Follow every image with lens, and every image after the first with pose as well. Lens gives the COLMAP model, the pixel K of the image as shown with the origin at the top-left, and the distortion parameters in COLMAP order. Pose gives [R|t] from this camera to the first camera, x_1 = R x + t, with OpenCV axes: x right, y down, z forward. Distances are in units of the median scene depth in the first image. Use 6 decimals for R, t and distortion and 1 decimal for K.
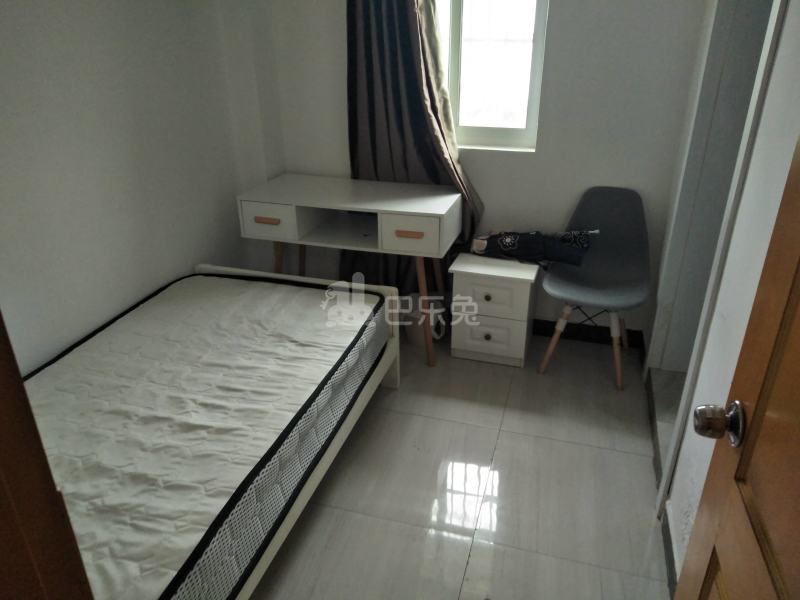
lens RADIAL K [[603.1, 0, 400.0], [0, 603.1, 300.0], [0, 0, 1]] dist [0.026203, -0.006502]
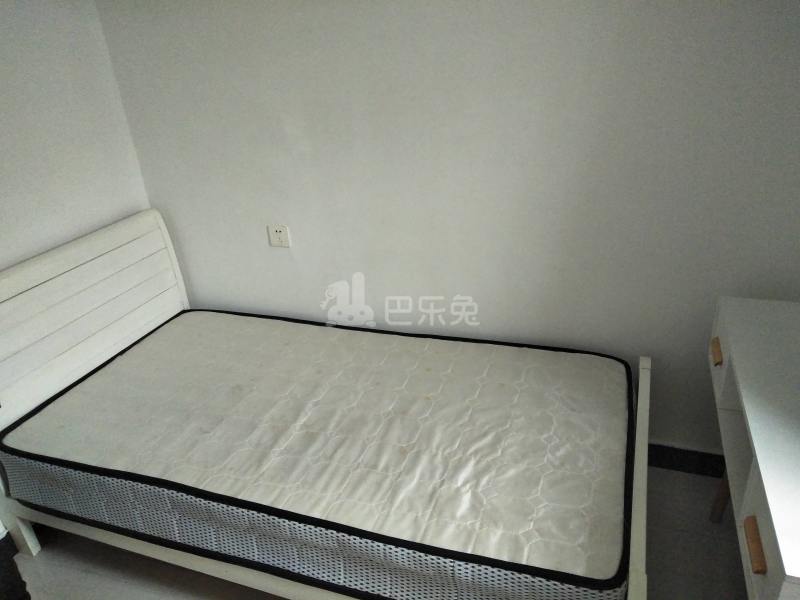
lens RADIAL K [[603.1, 0, 400.0], [0, 603.1, 300.0], [0, 0, 1]] dist [0.026203, -0.006502]
pose [[-0.054076, 0.435885, -0.898376, 0.306901], [-0.351249, 0.833889, 0.425739, -0.324047], [0.934719, 0.338577, 0.108010, 0.634855]]
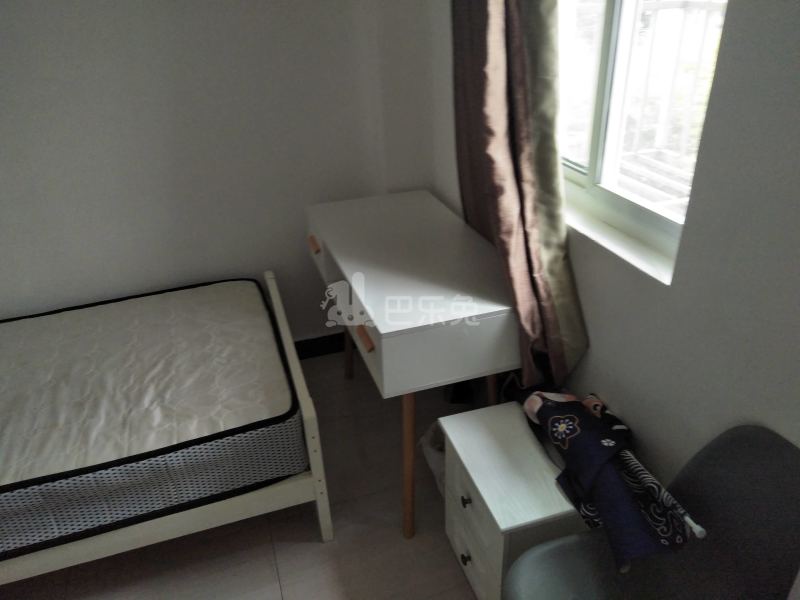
lens RADIAL K [[603.1, 0, 400.0], [0, 603.1, 300.0], [0, 0, 1]] dist [0.026203, -0.006502]
pose [[0.578907, 0.370667, -0.726273, 0.444773], [-0.301449, 0.924889, 0.231752, -0.284274], [0.757625, 0.084772, 0.647162, 0.587169]]
